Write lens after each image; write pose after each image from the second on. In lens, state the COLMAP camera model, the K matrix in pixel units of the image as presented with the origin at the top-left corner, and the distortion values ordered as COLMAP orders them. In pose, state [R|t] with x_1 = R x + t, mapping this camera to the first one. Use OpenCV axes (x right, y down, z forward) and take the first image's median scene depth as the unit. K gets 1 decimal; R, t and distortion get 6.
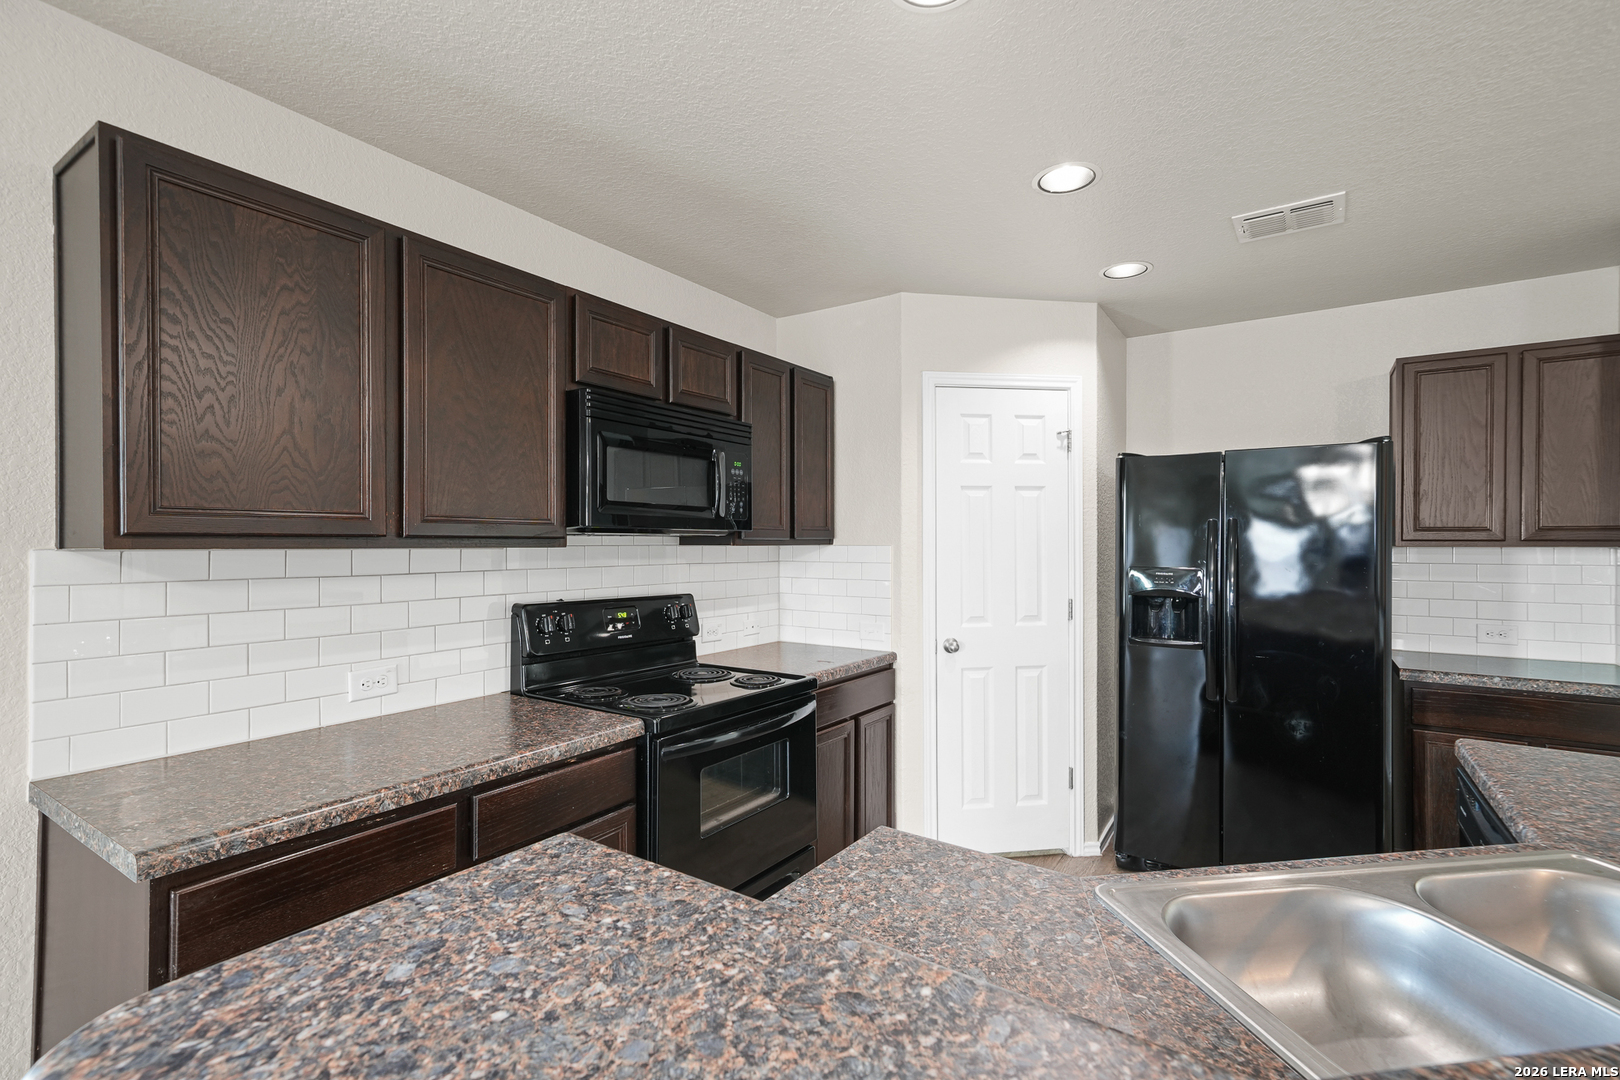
lens RADIAL K [[748.9, 0, 798.2], [0, 748.9, 538.6], [0, 0, 1]] dist [0.005687, 0.007202]
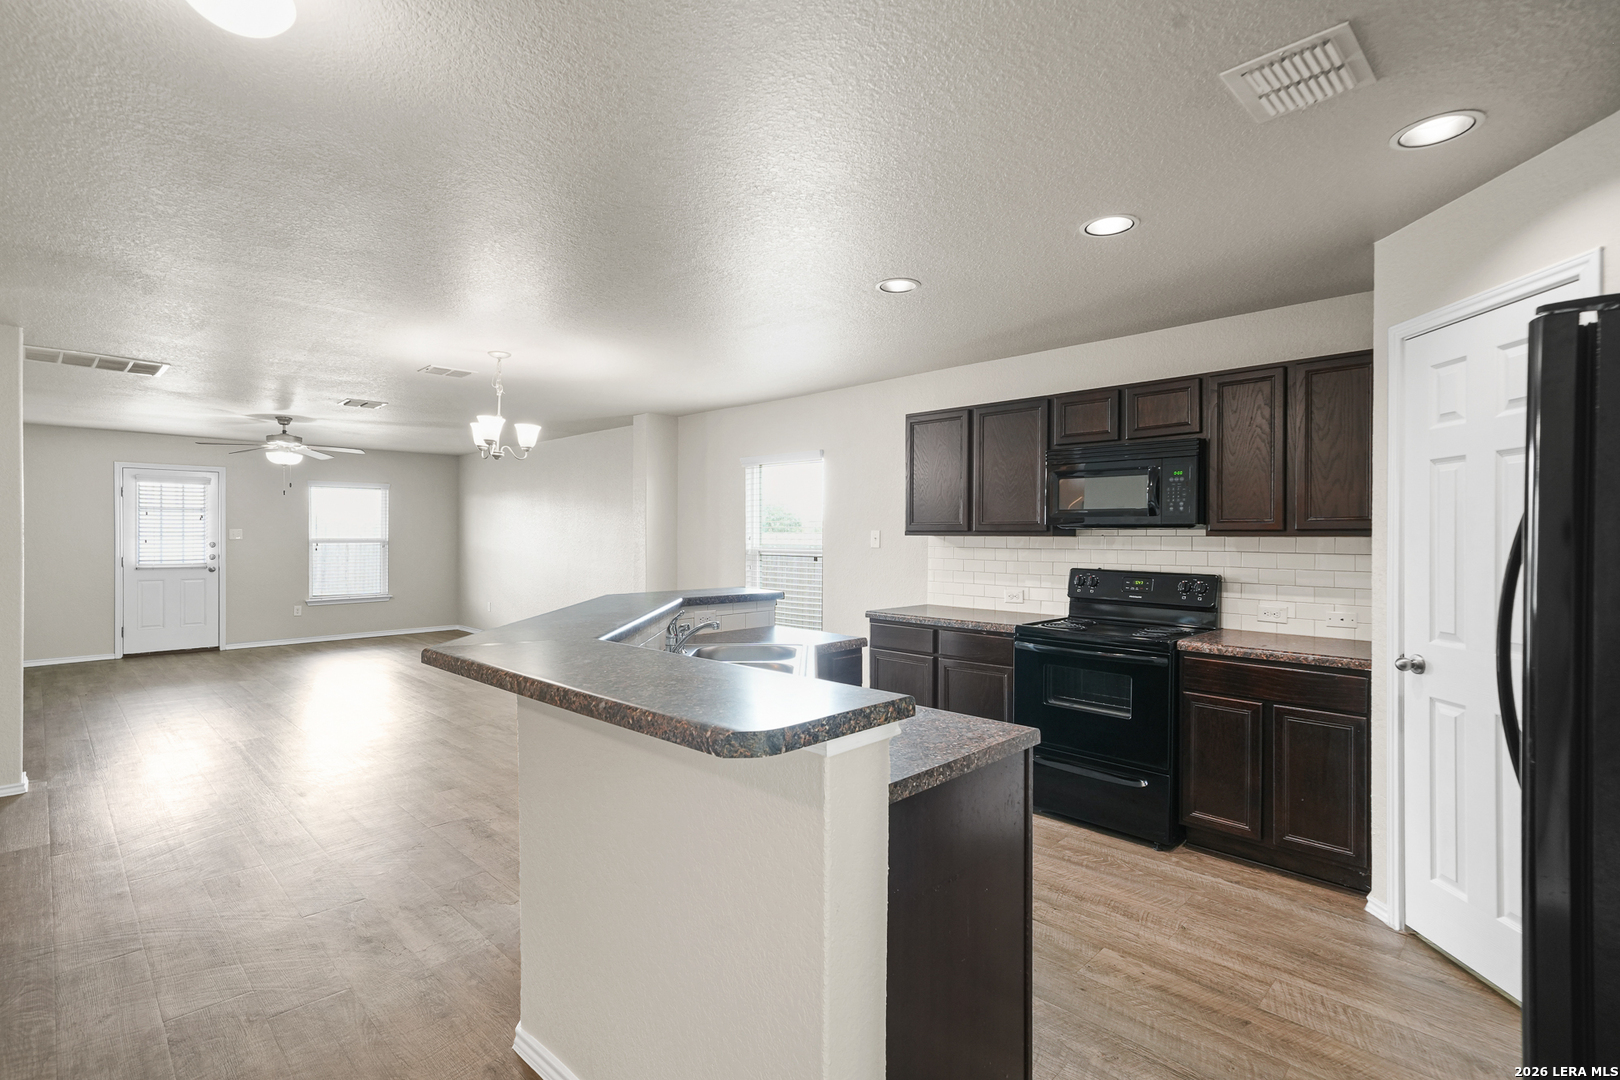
lens RADIAL K [[748.9, 0, 817.5], [0, 748.9, 542.2], [0, 0, 1]] dist [0.005687, 0.007202]
pose [[-0.189169, 0.006390, -0.981924, 1.211838], [0.000132, 0.999979, 0.006482, 0.010447], [0.981945, 0.001096, -0.189165, 0.586241]]
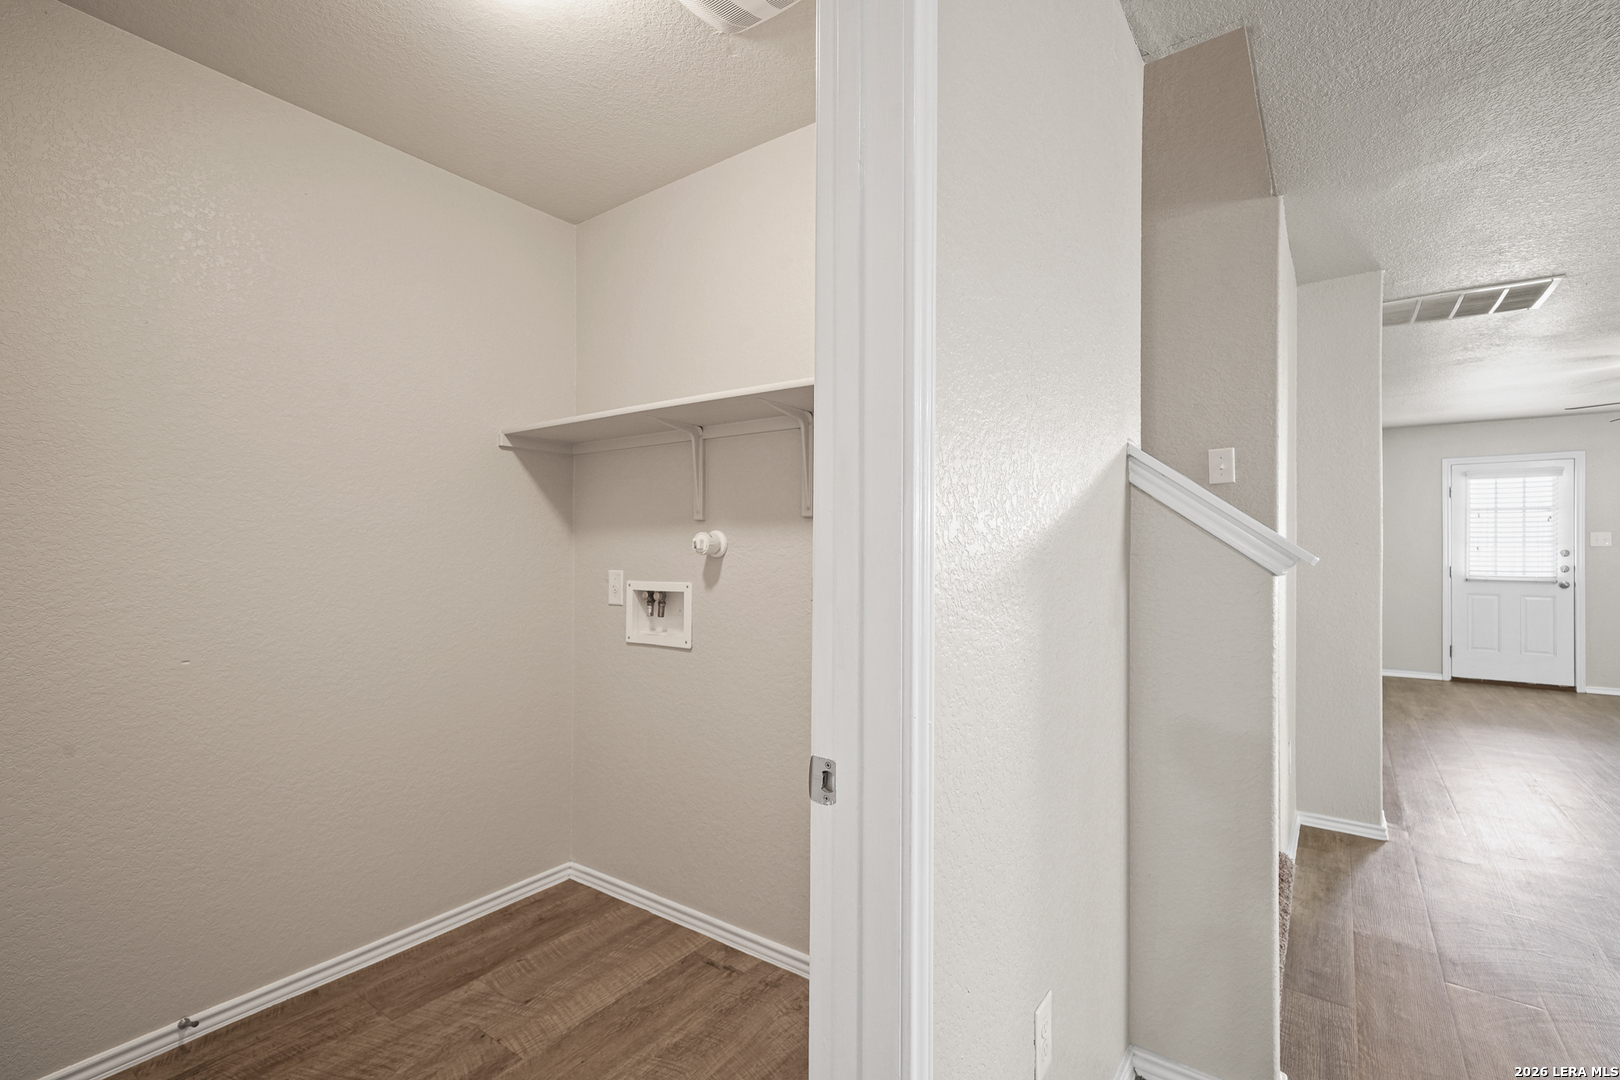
lens RADIAL K [[748.9, 0, 804.9], [0, 748.9, 542.2], [0, 0, 1]] dist [0.005687, 0.007202]
pose [[-0.999021, -0.008263, 0.043450, 0.940600], [-0.008844, 0.999874, -0.013209, 0.058038], [-0.043335, -0.013580, -0.998968, 0.067963]]
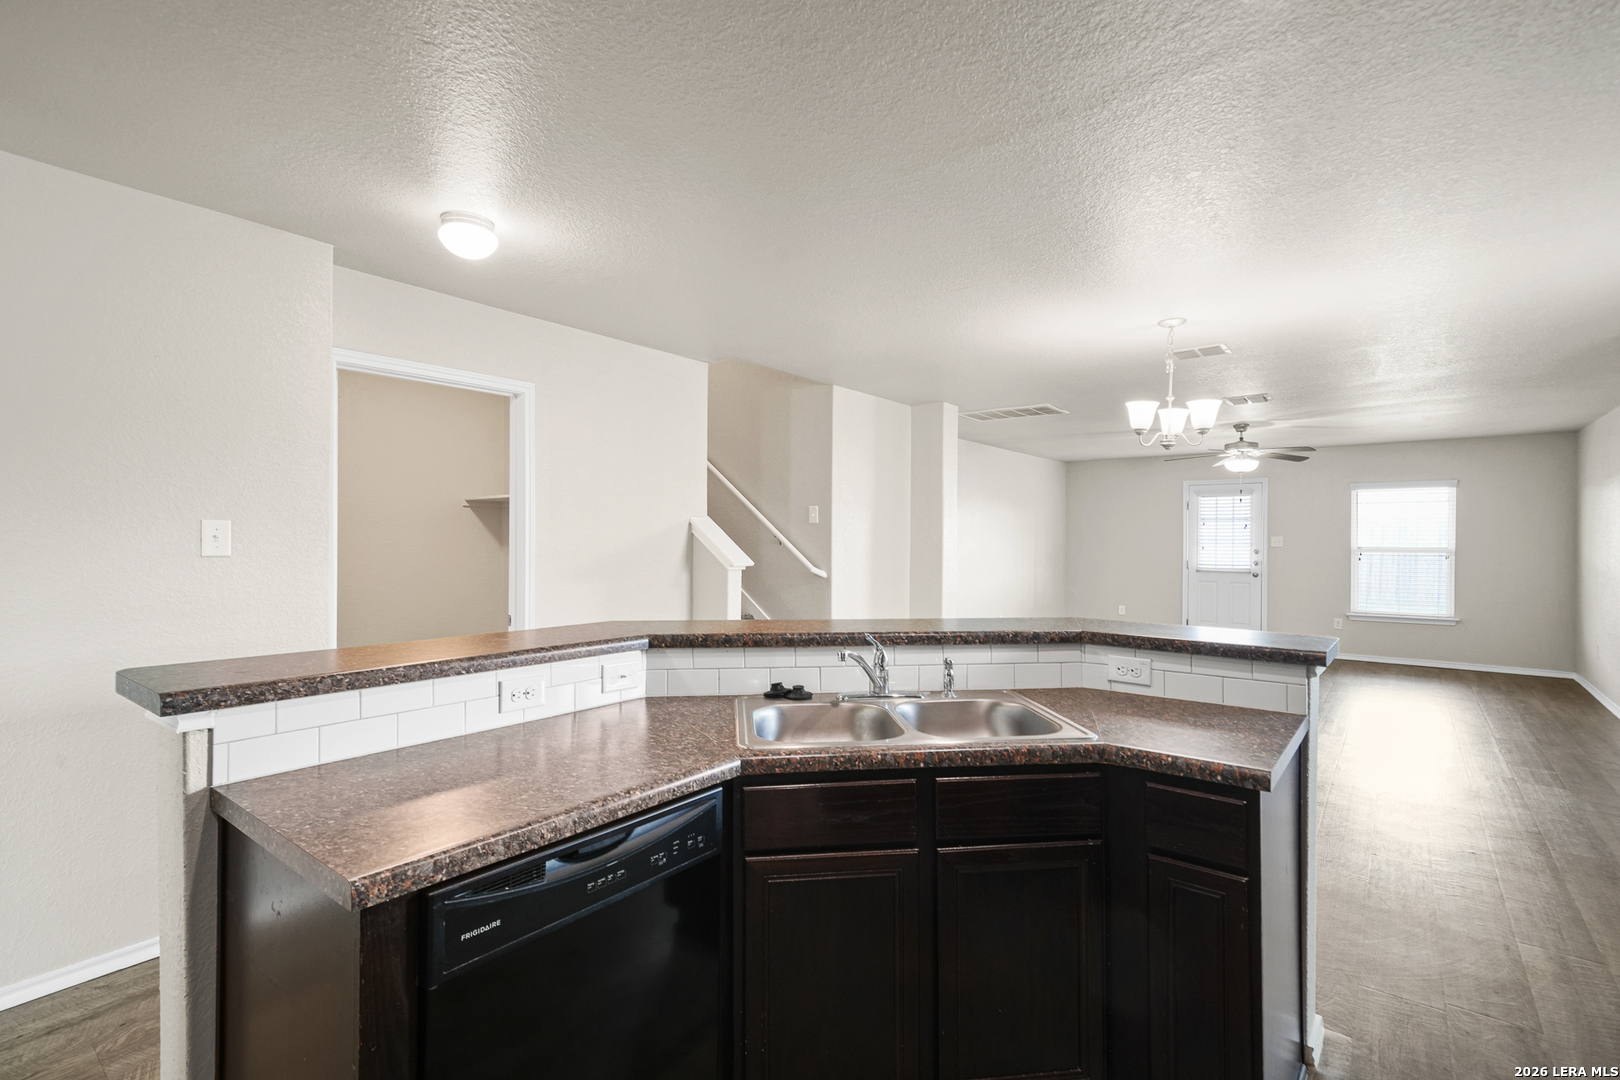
lens RADIAL K [[748.9, 0, 807.7], [0, 748.9, 541.6], [0, 0, 1]] dist [0.005687, 0.007202]
pose [[-0.996215, -0.008429, 0.086512, 0.317342], [-0.008408, 0.999964, 0.000602, 0.011261], [-0.086514, -0.000127, -0.996251, 0.986323]]
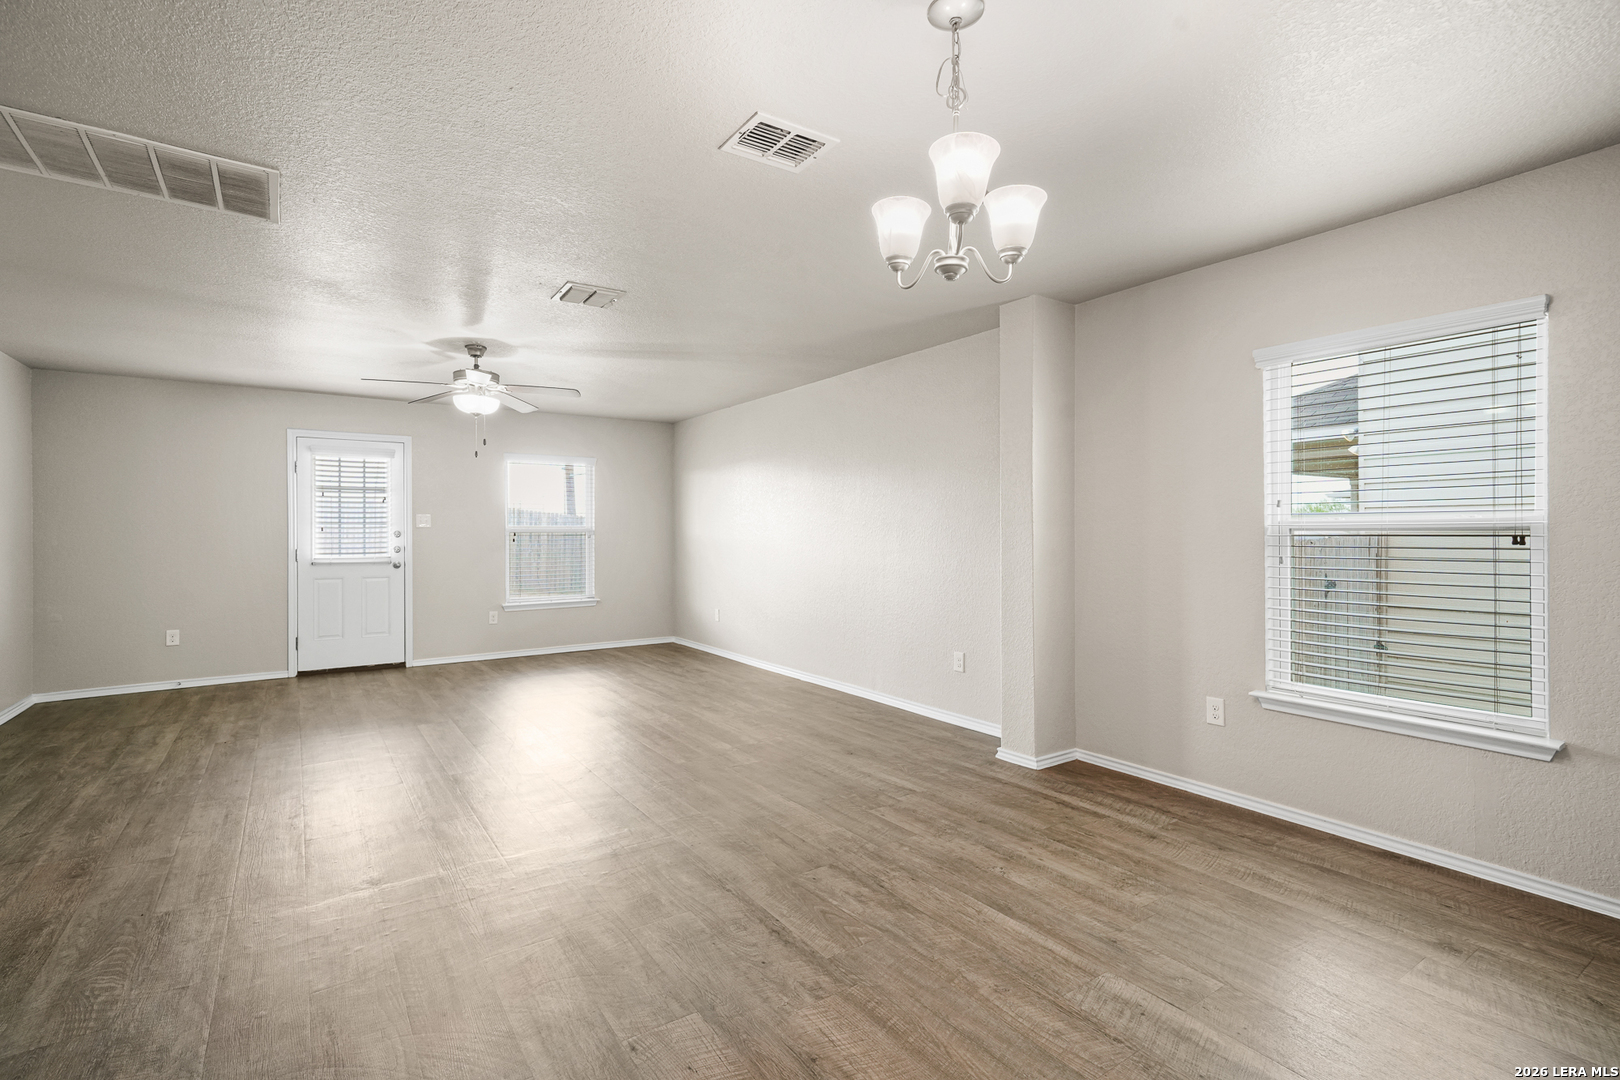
lens RADIAL K [[748.9, 0, 820.1], [0, 748.9, 539.5], [0, 0, 1]] dist [0.005687, 0.007202]
pose [[-0.370157, 0.005255, -0.928955, 0.416748], [0.006387, 0.999975, 0.003112, 0.058637], [0.928947, -0.004782, -0.370181, -0.239412]]
